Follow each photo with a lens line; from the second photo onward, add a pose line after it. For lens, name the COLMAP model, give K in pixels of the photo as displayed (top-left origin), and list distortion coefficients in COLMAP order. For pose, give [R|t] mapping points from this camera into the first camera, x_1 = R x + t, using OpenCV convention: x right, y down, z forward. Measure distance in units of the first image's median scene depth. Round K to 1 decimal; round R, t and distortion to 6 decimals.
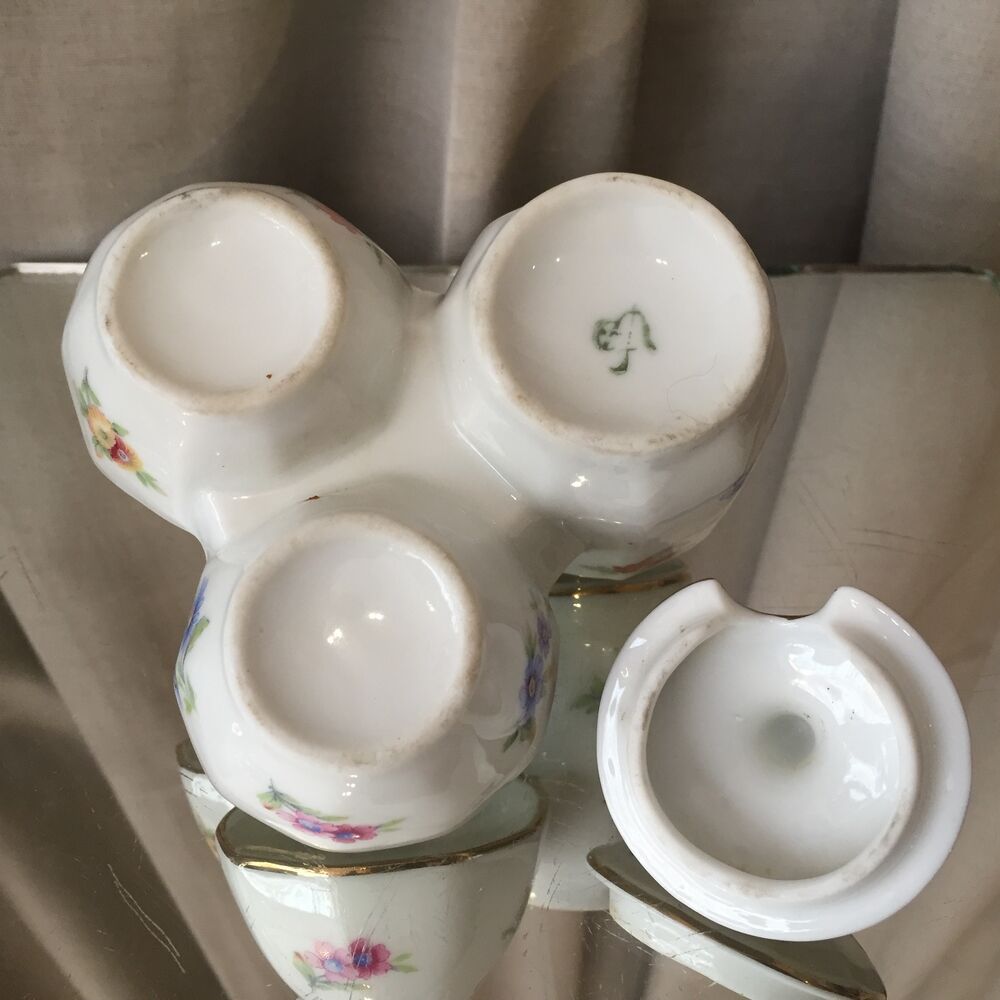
lens RADIAL K [[1120.2, 0, 493.2], [0, 1120.2, 499.8], [0, 0, 1]] dist [0.026341, -0.028373]
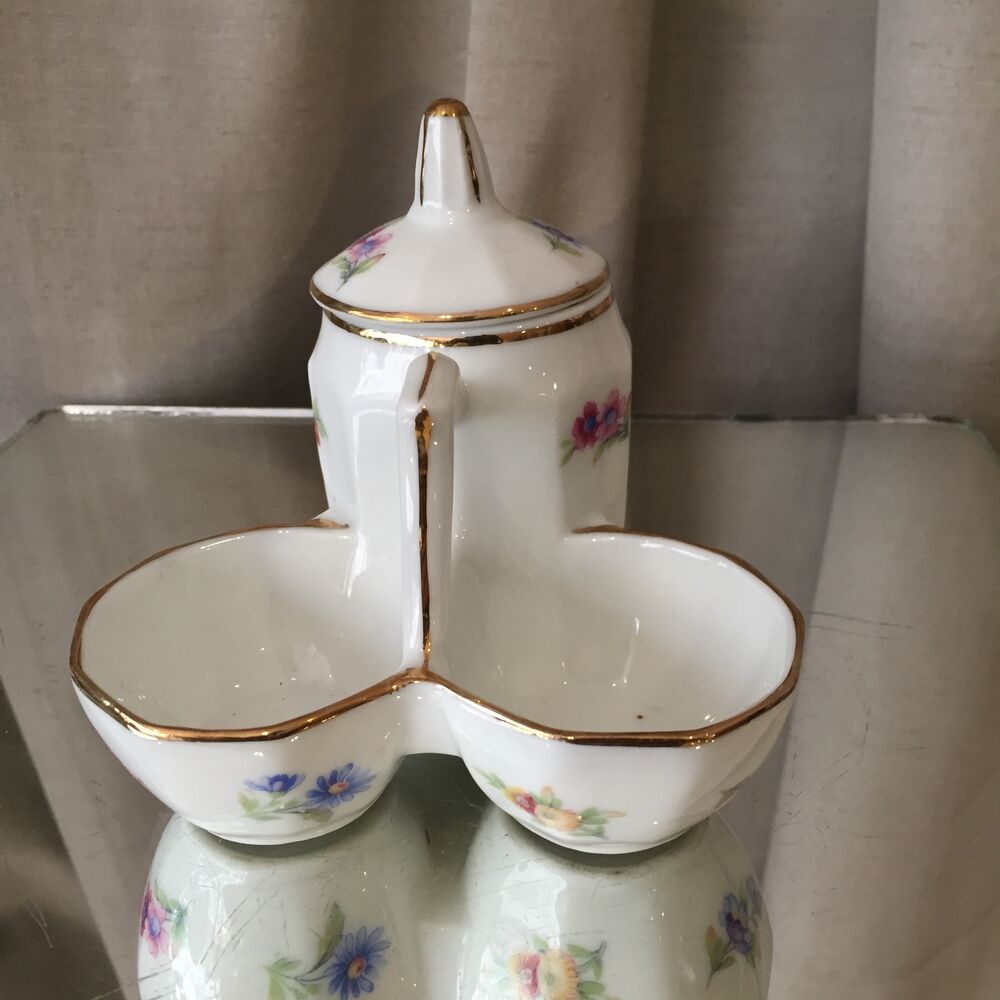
lens RADIAL K [[1120.2, 0, 493.2], [0, 1120.2, 499.8], [0, 0, 1]] dist [0.026341, -0.028373]
pose [[0.995952, 0.016457, -0.088362, 0.101571], [-0.037752, 0.968764, -0.245095, 0.138609], [0.081569, 0.247438, 0.965464, -0.012772]]
